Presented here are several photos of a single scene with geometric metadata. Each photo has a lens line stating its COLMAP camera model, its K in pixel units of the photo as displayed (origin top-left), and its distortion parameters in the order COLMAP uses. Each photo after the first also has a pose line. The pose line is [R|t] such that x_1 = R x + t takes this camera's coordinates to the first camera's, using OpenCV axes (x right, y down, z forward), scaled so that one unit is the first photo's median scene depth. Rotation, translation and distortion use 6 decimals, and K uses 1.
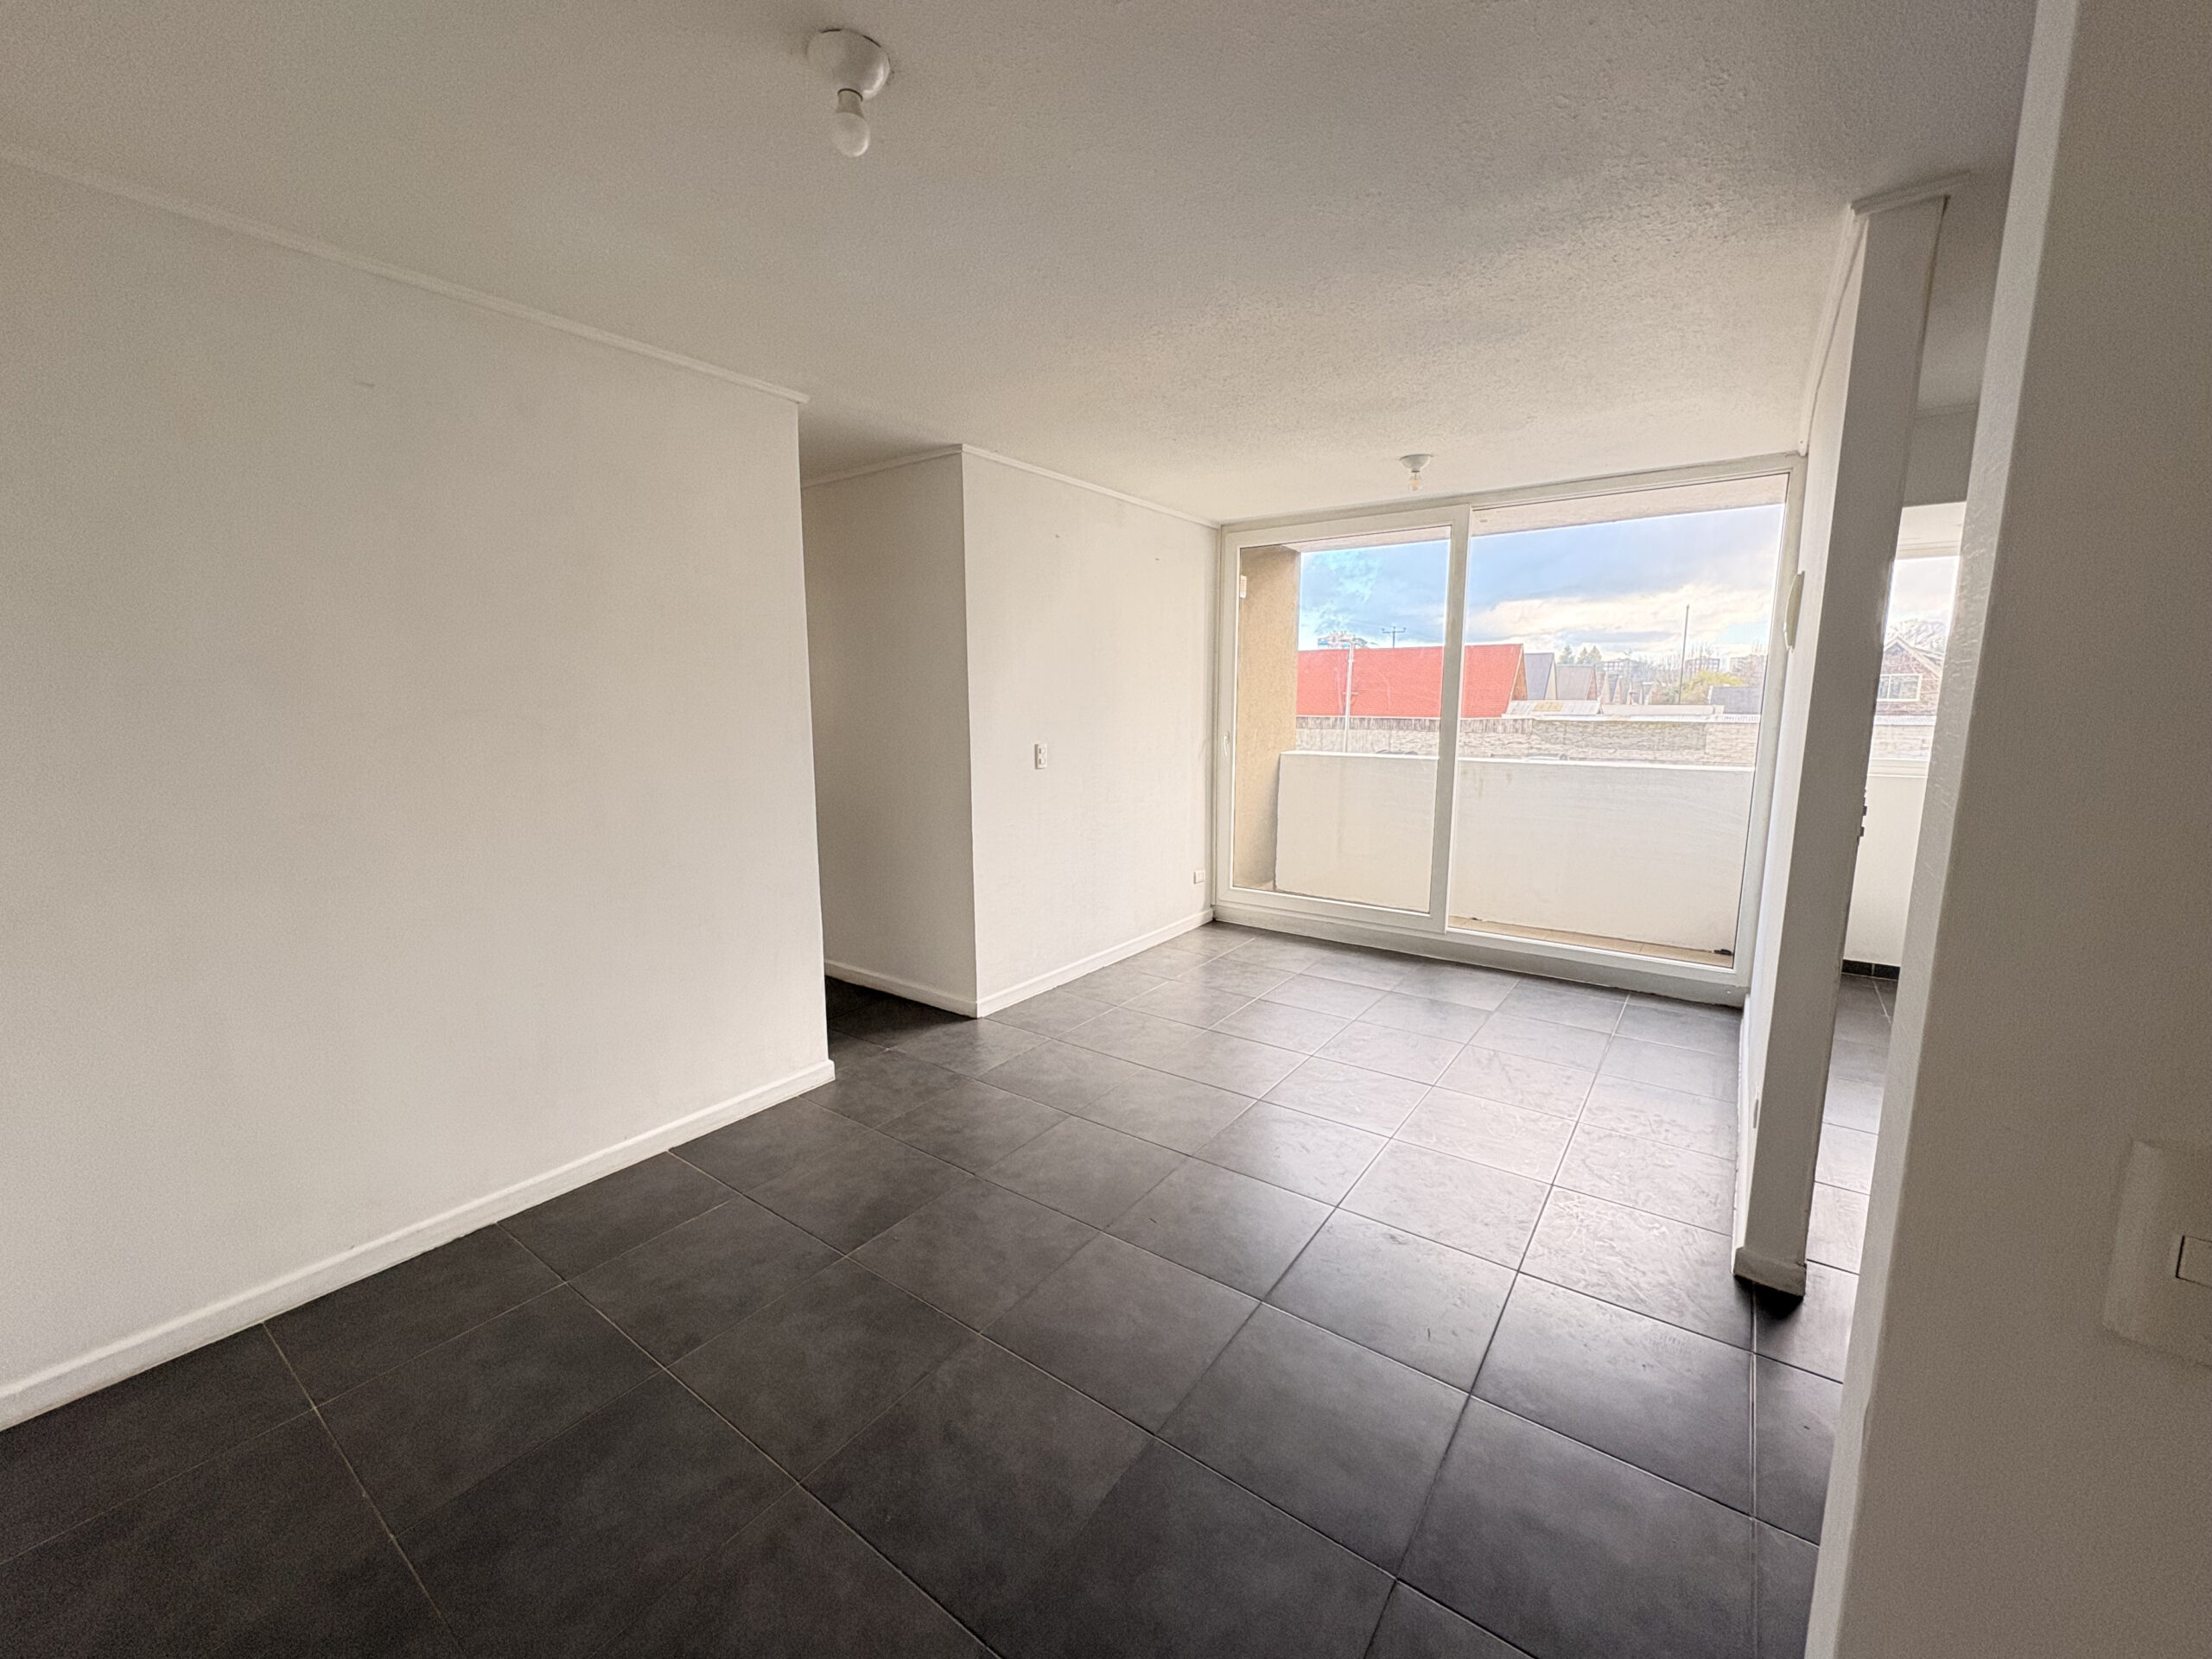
lens RADIAL K [[879.1, 0, 1103.4], [0, 879.1, 828.4], [0, 0, 1]] dist [-0.000487, 0.000376]
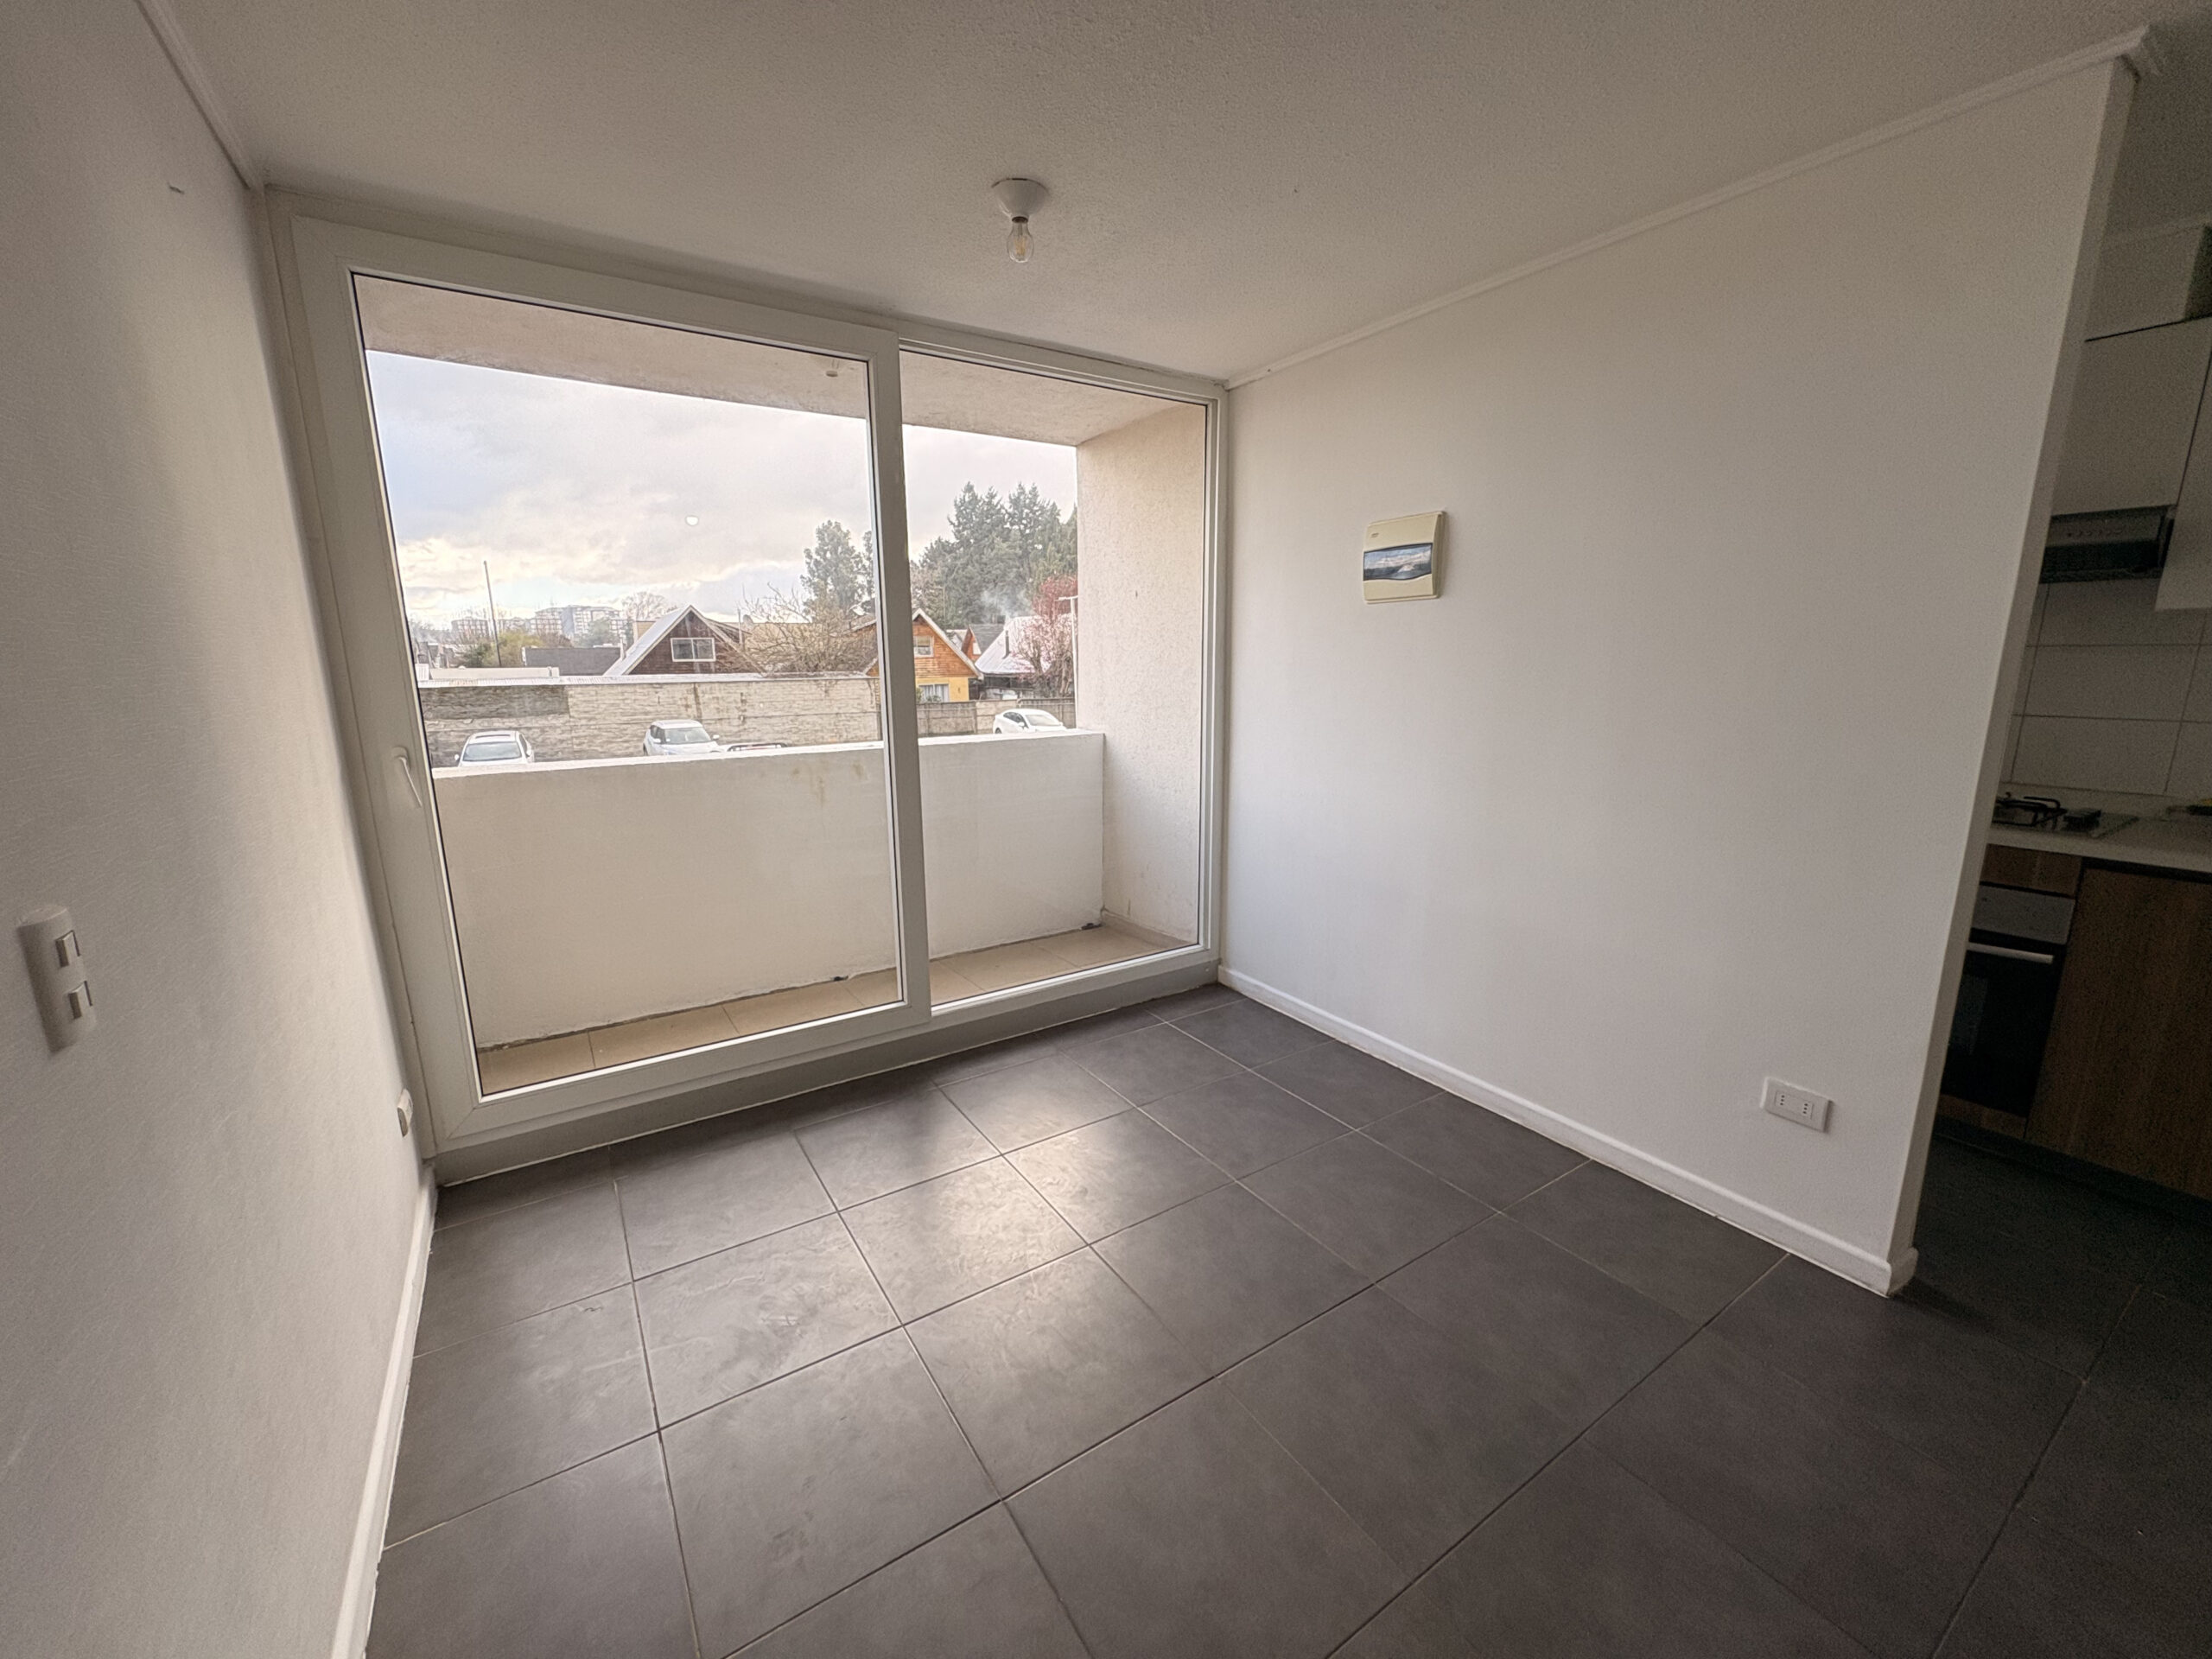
lens RADIAL K [[879.1, 0, 1107.6], [0, 879.1, 830.9], [0, 0, 1]] dist [-0.000487, 0.000376]
pose [[0.355000, -0.186666, 0.916041, -0.102929], [0.145649, 0.978941, 0.143039, -0.070154], [-0.923451, 0.082641, 0.374712, 0.469225]]
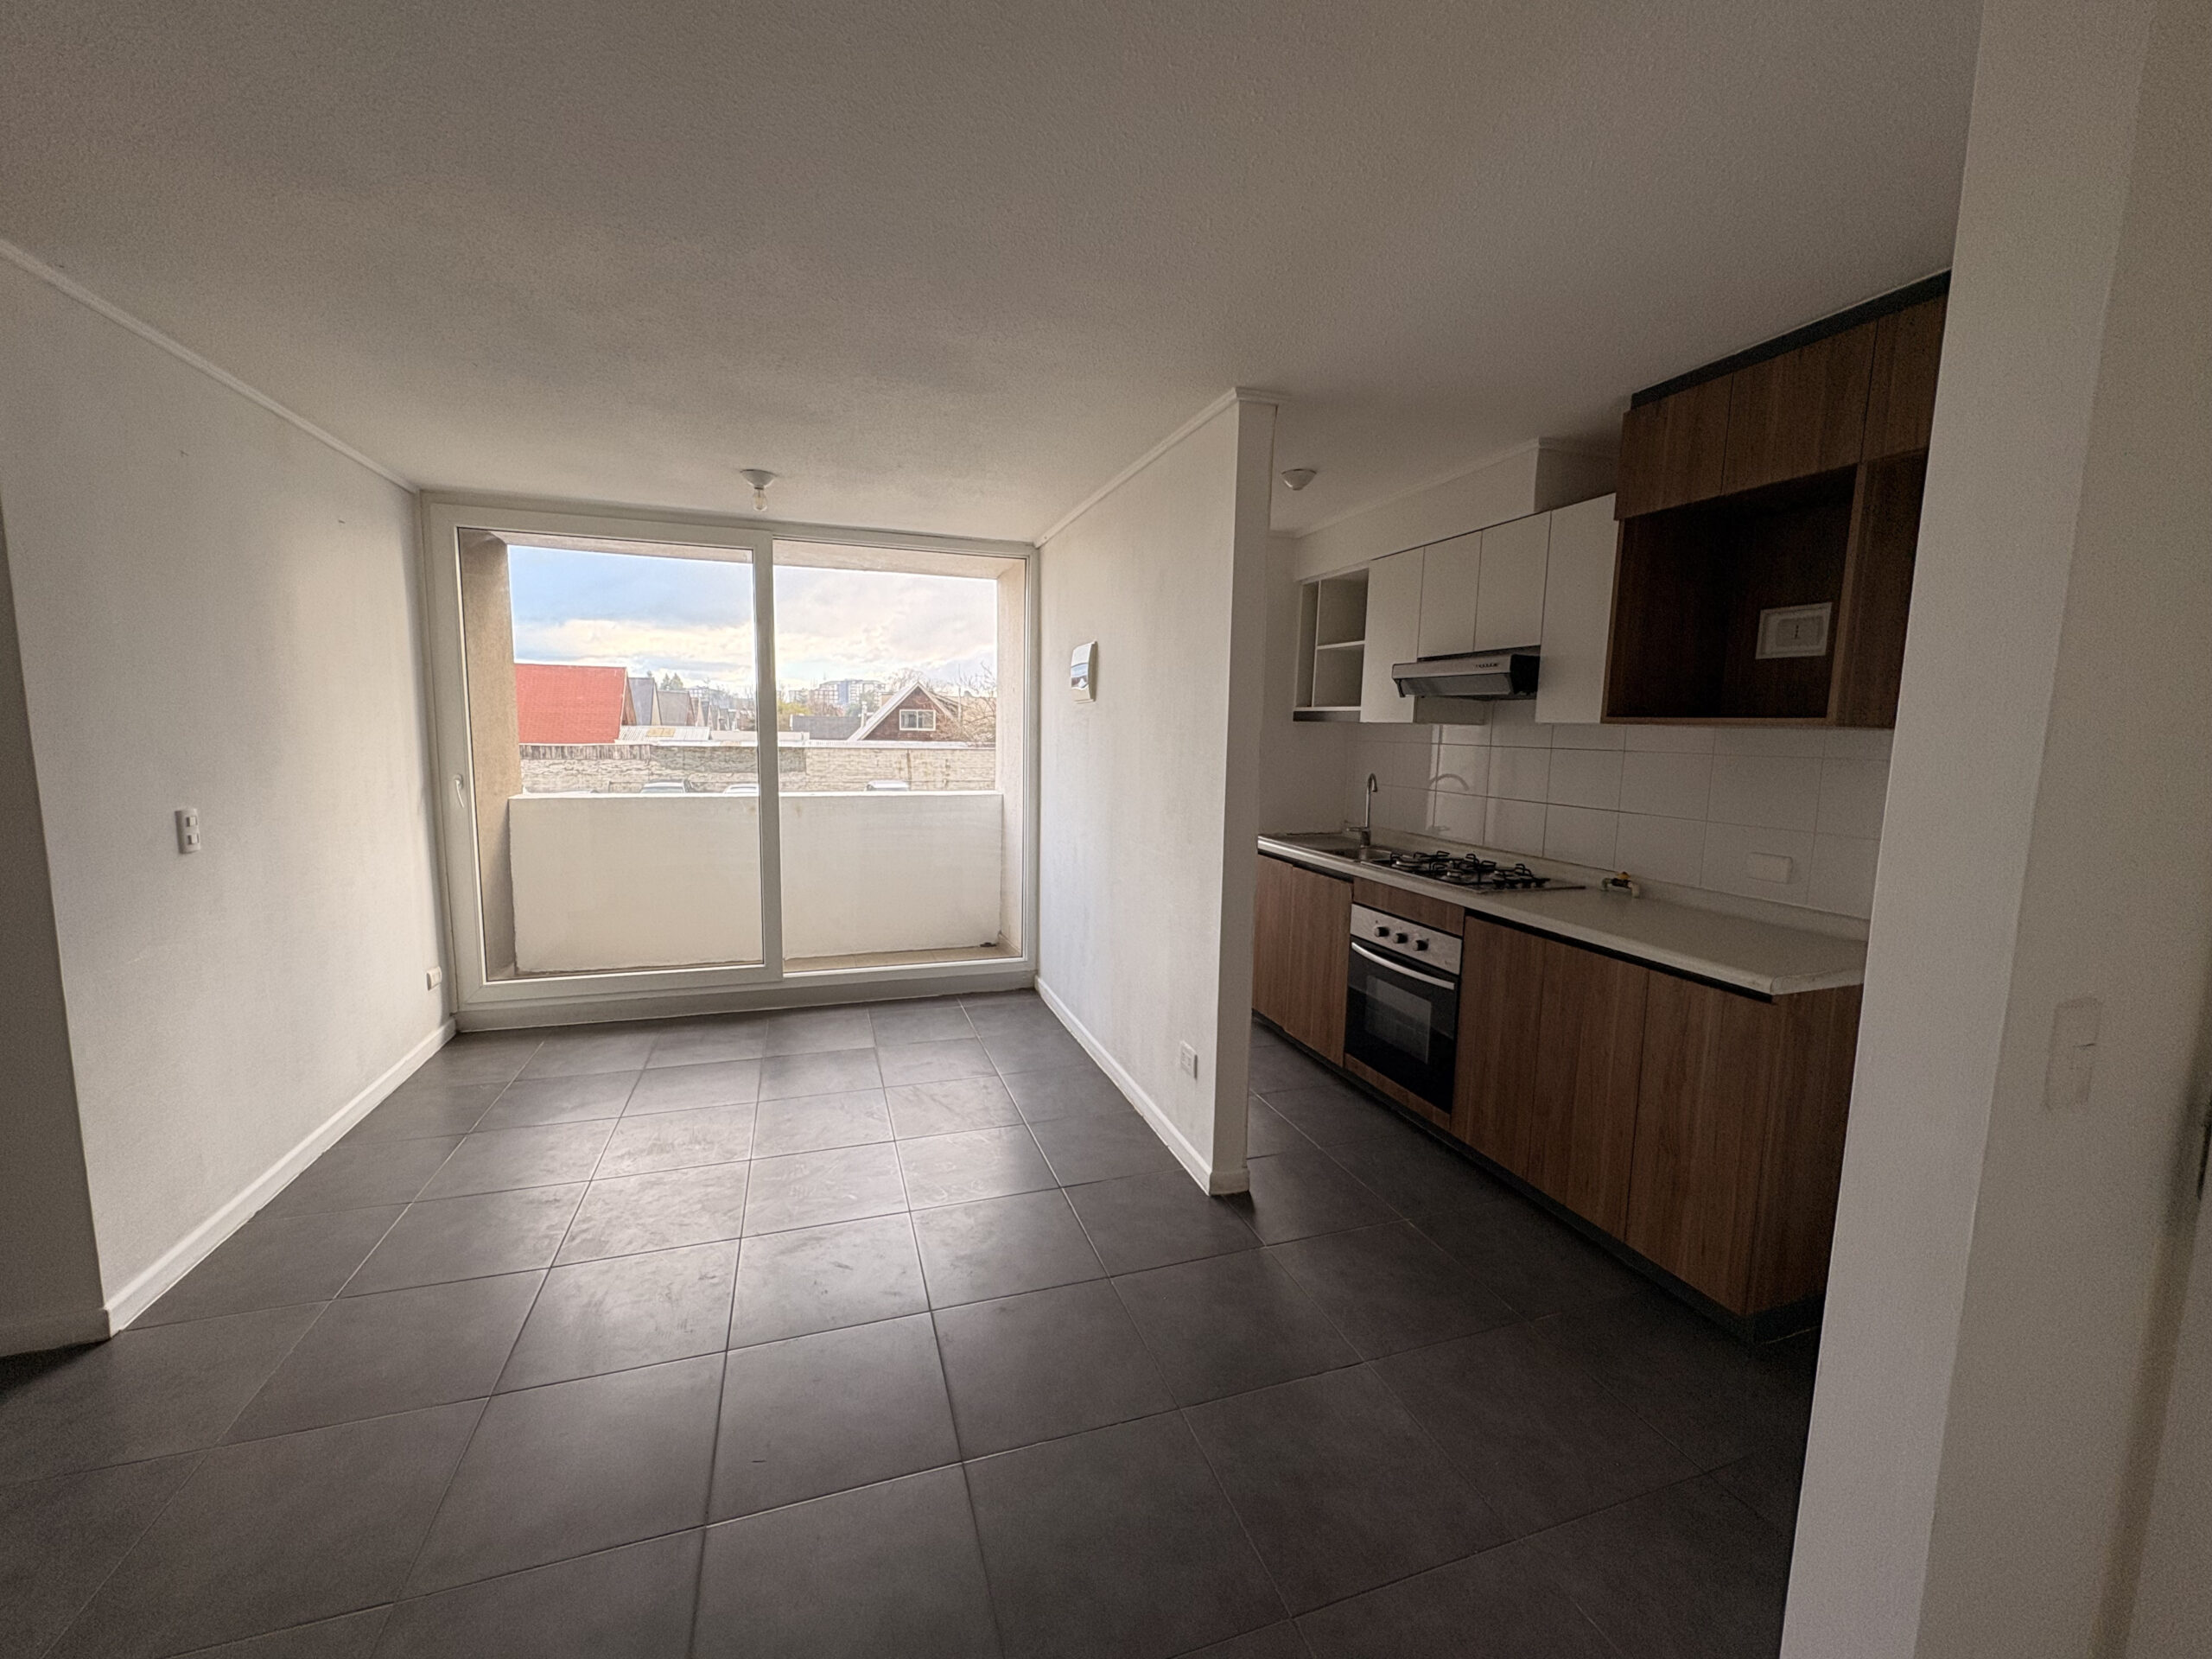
lens RADIAL K [[879.1, 0, 1107.3], [0, 879.1, 832.2], [0, 0, 1]] dist [-0.000487, 0.000376]
pose [[0.576211, -0.084127, 0.812959, -0.124926], [0.102649, 0.994261, 0.030133, -0.024445], [-0.810829, 0.066086, 0.581540, 0.118591]]
